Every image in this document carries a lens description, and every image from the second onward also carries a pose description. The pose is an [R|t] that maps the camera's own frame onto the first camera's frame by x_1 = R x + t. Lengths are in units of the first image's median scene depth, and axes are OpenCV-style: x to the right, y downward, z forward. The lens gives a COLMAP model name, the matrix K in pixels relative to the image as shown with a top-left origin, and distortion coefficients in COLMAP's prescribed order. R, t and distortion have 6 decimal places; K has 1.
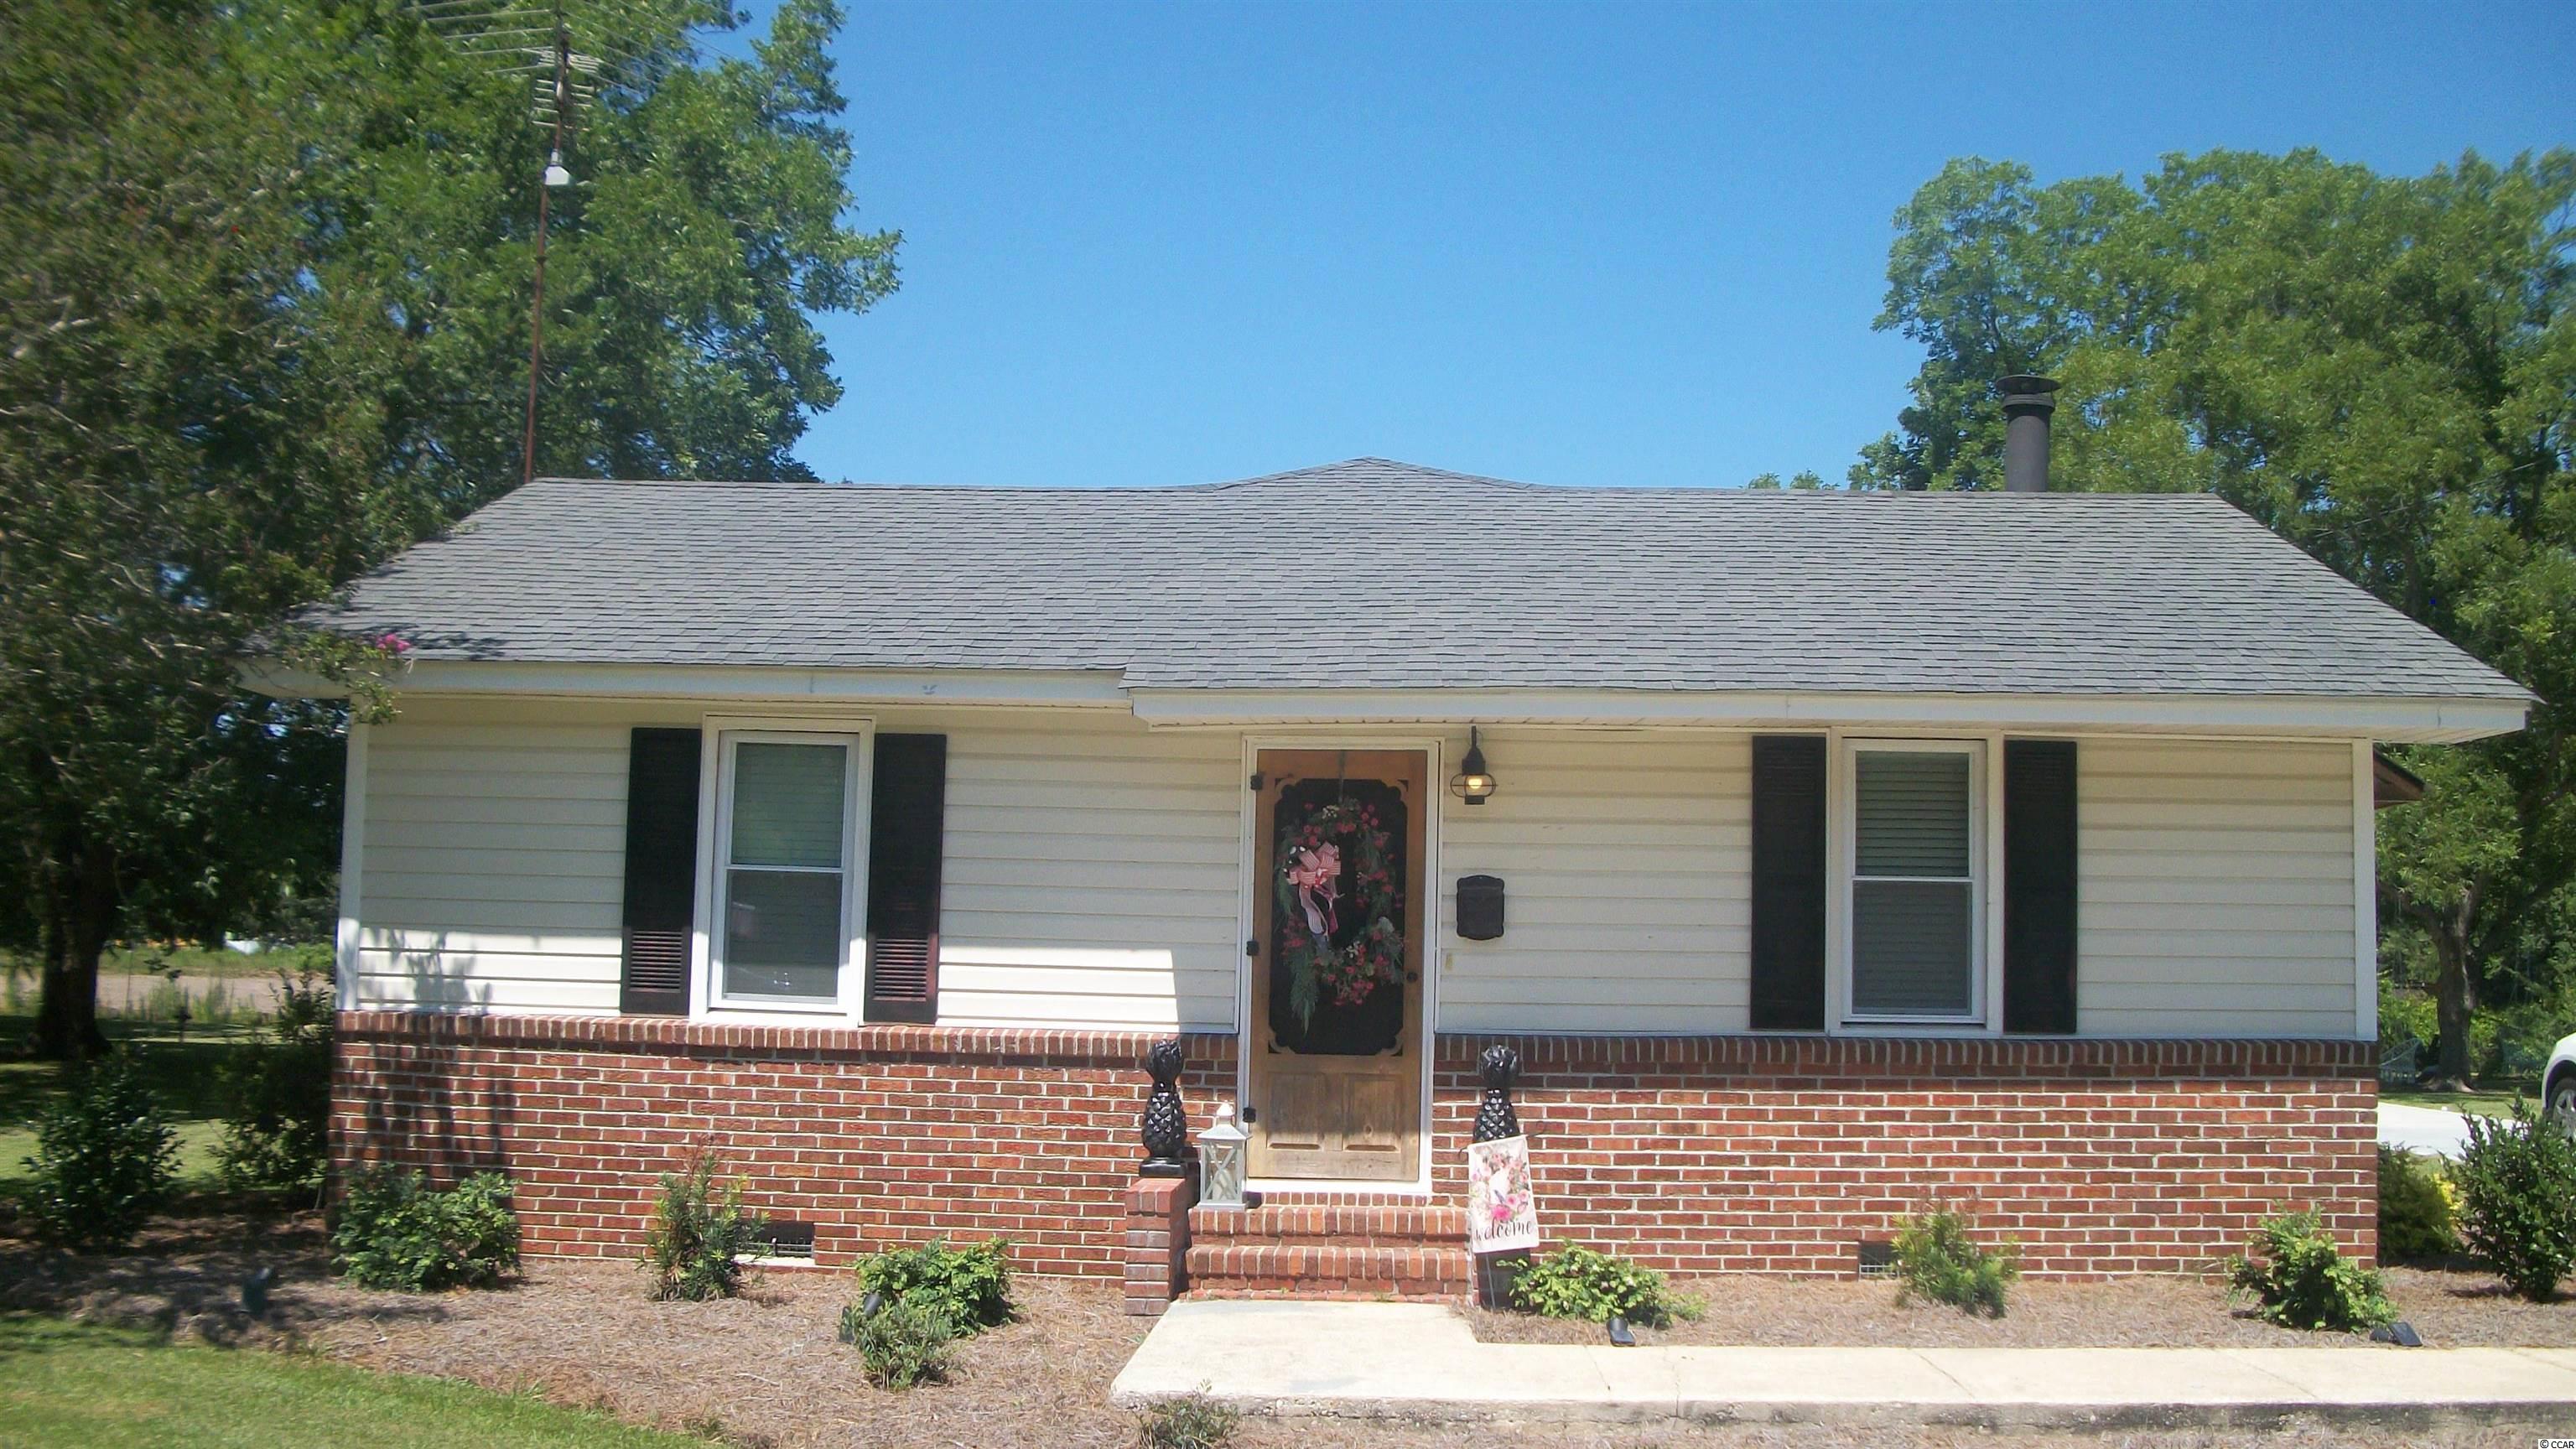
lens RADIAL K [[2444.6, 0, 1307.3], [0, 2444.6, 747.6], [0, 0, 1]] dist [-0.179959, 0.164405]
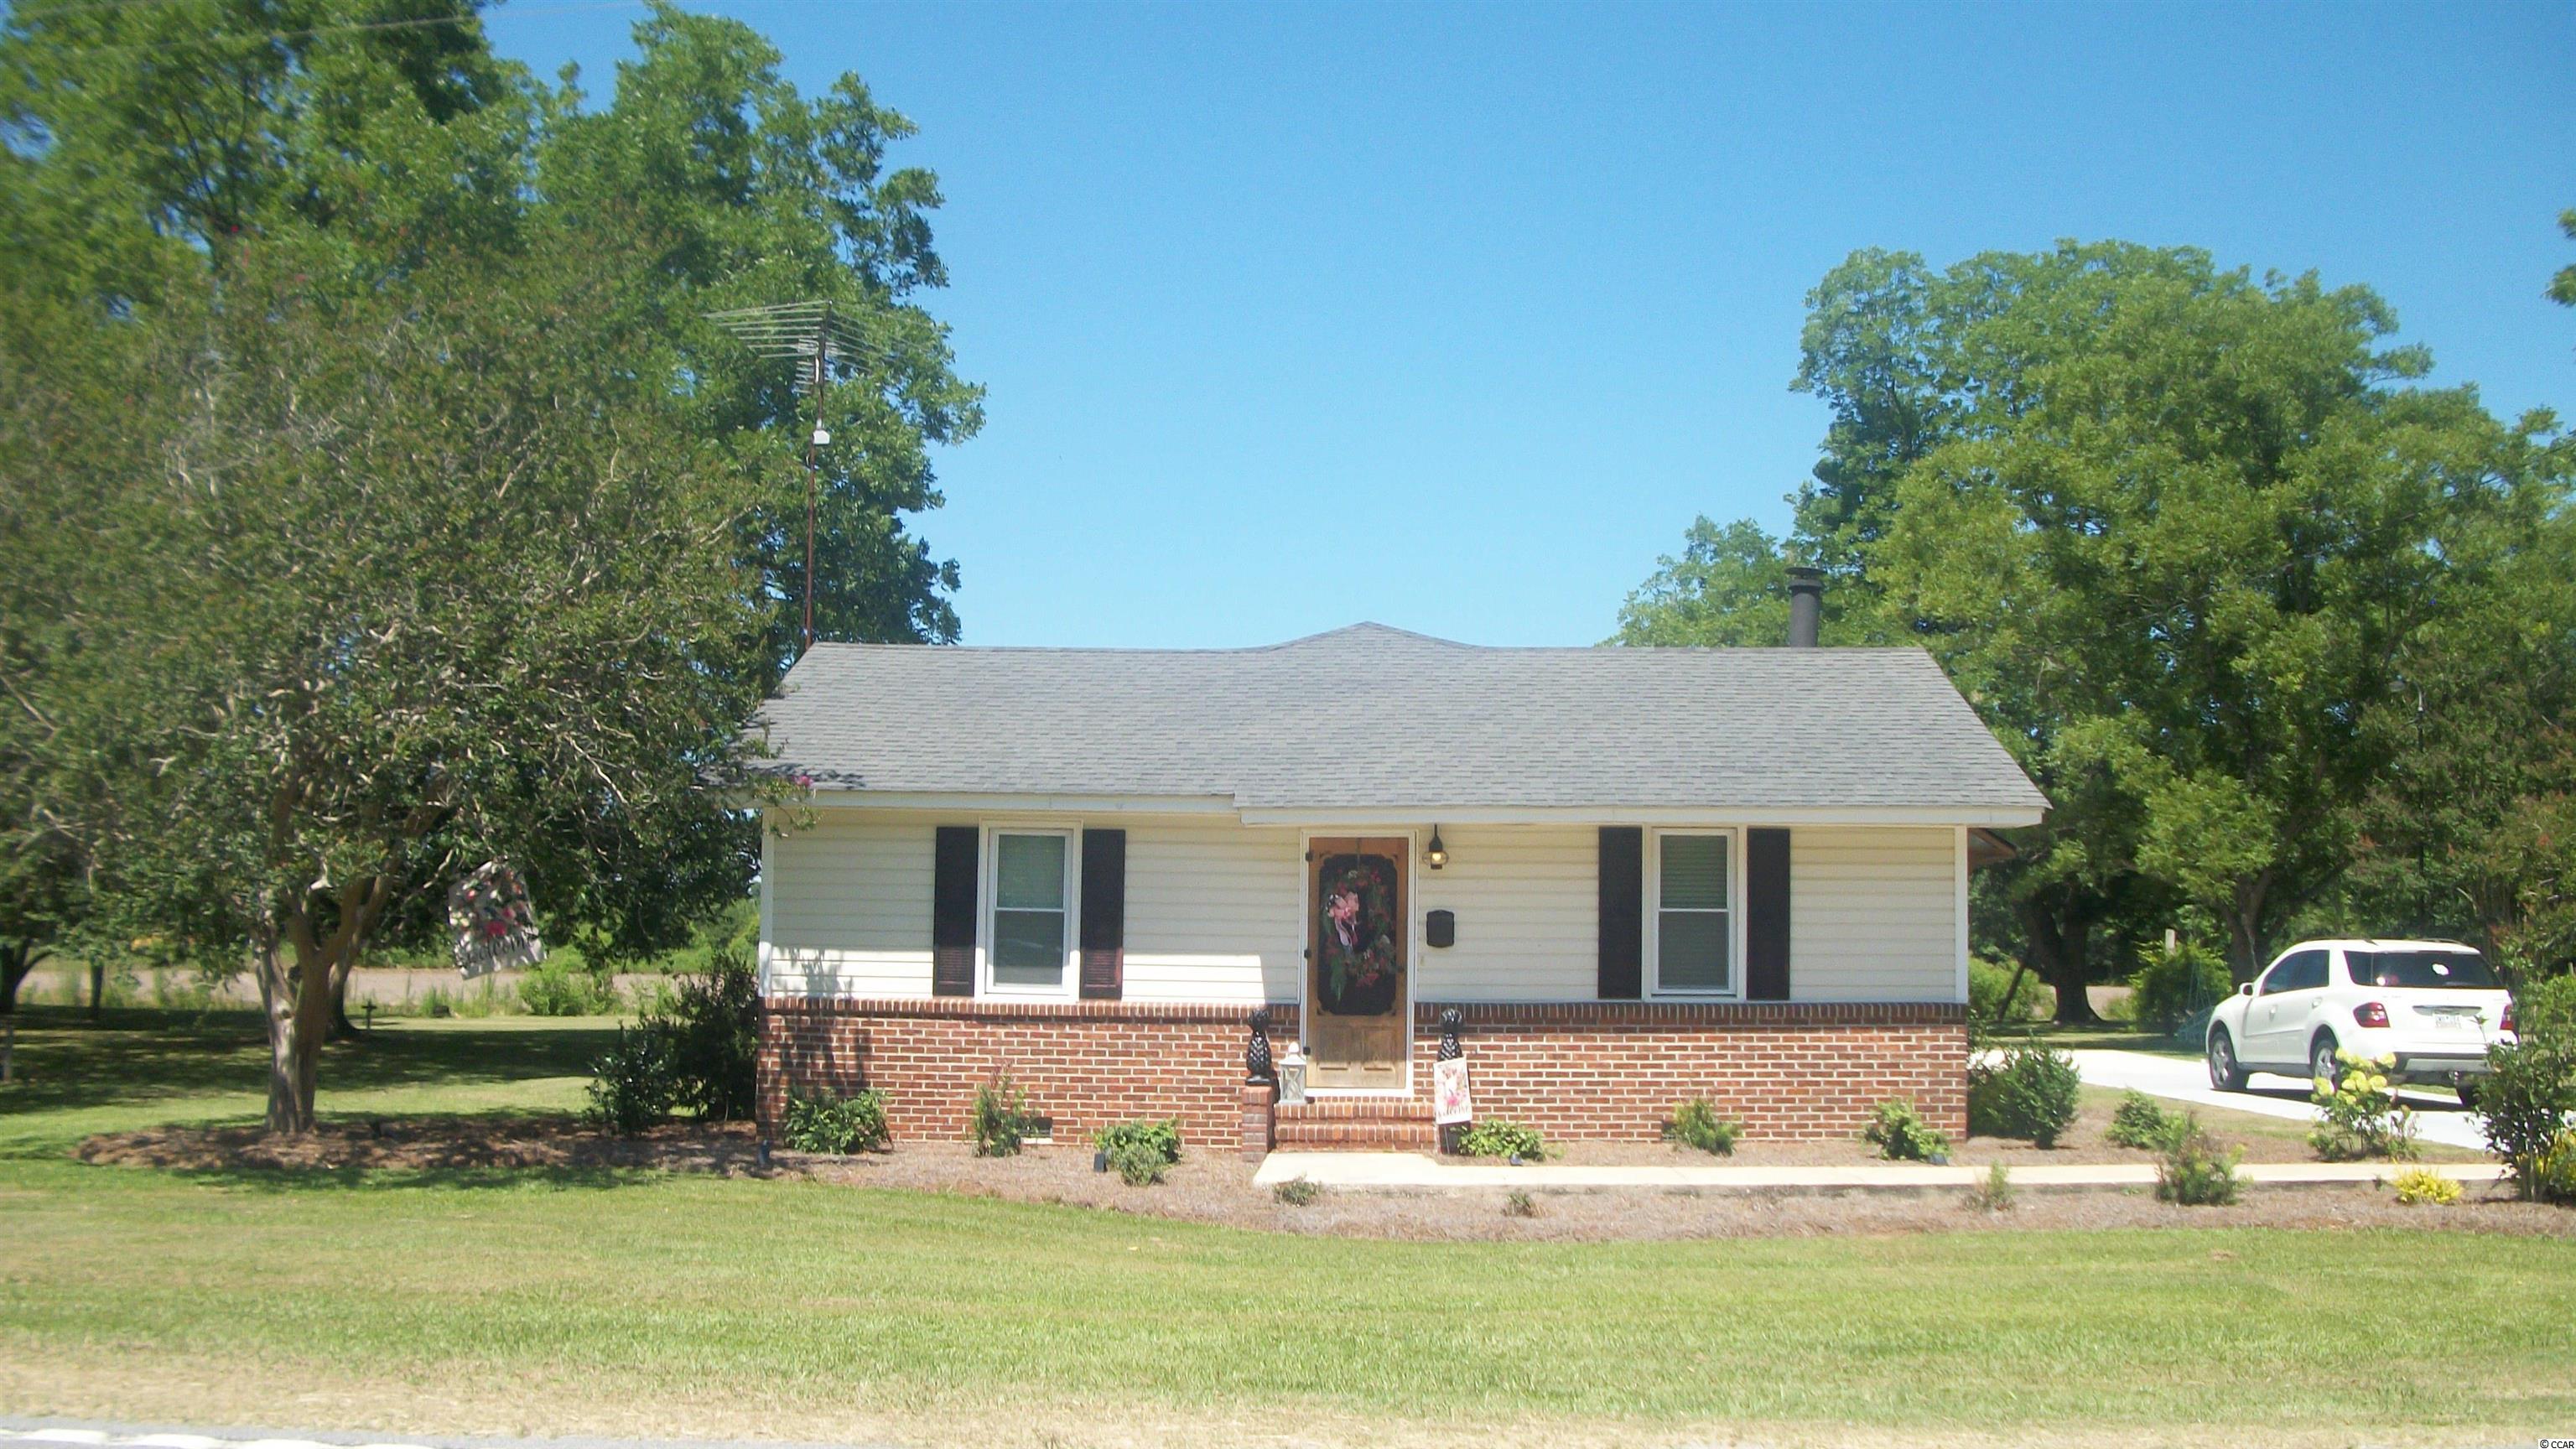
lens RADIAL K [[2444.6, 0, 1307.3], [0, 2444.6, 747.6], [0, 0, 1]] dist [-0.179959, 0.164405]
pose [[0.999903, -0.007938, 0.011462, -0.041488], [0.007868, 0.999950, 0.006144, -0.073565], [-0.011511, -0.006053, 0.999915, -0.717674]]
